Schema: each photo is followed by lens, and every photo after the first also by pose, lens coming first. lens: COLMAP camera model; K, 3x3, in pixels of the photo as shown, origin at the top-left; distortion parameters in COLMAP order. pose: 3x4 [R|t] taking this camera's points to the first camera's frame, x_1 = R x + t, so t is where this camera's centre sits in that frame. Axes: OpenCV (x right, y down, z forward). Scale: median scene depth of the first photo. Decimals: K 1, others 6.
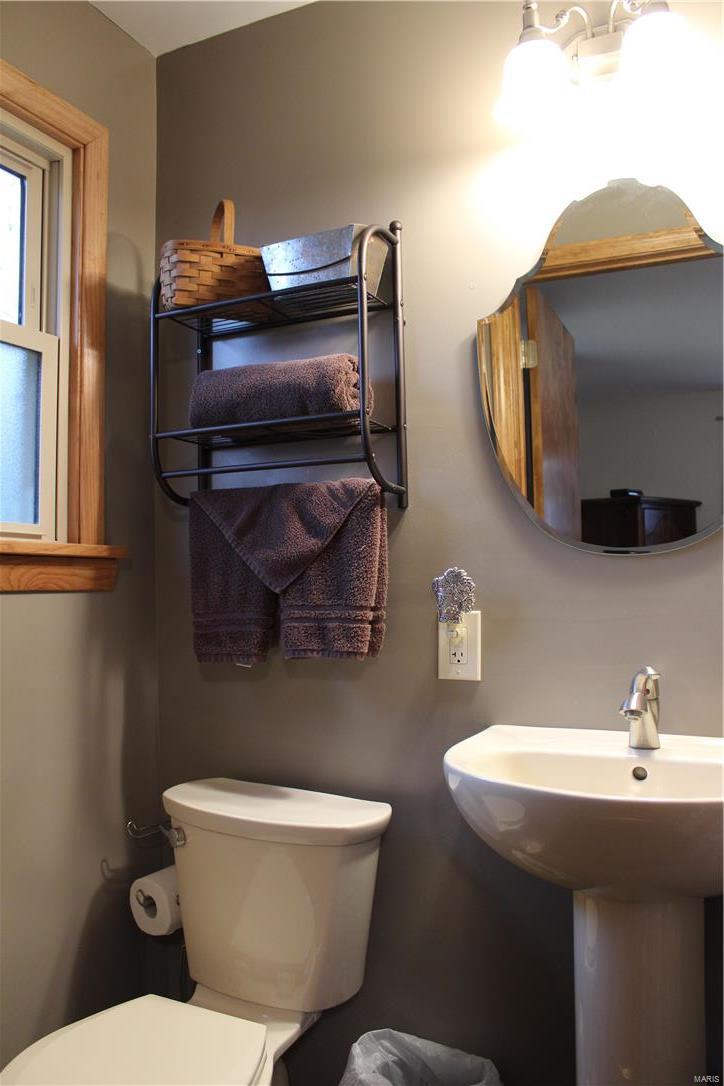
lens RADIAL K [[892.8, 0, 359.9], [0, 892.8, 556.4], [0, 0, 1]] dist [-0.165778, 0.139423]
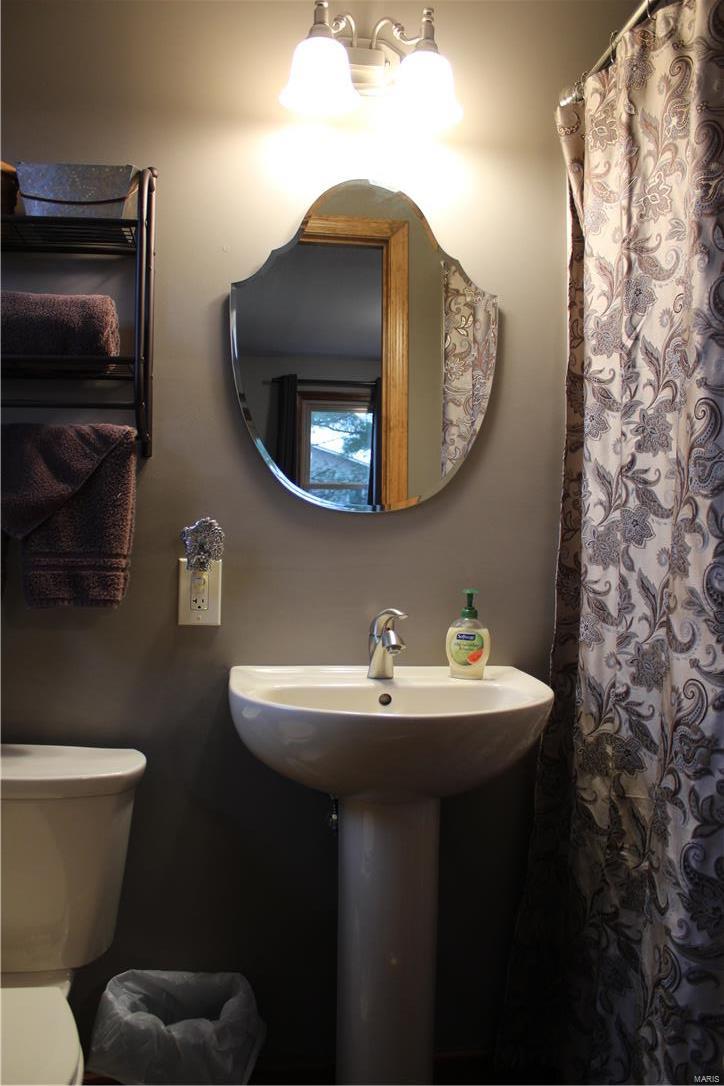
lens RADIAL K [[892.8, 0, 359.9], [0, 892.8, 556.4], [0, 0, 1]] dist [-0.165778, 0.139423]
pose [[0.826196, 0.007864, 0.563327, -0.325993], [-0.039396, 0.998261, 0.043844, 0.004589], [-0.562003, -0.058417, 0.825070, 0.034796]]
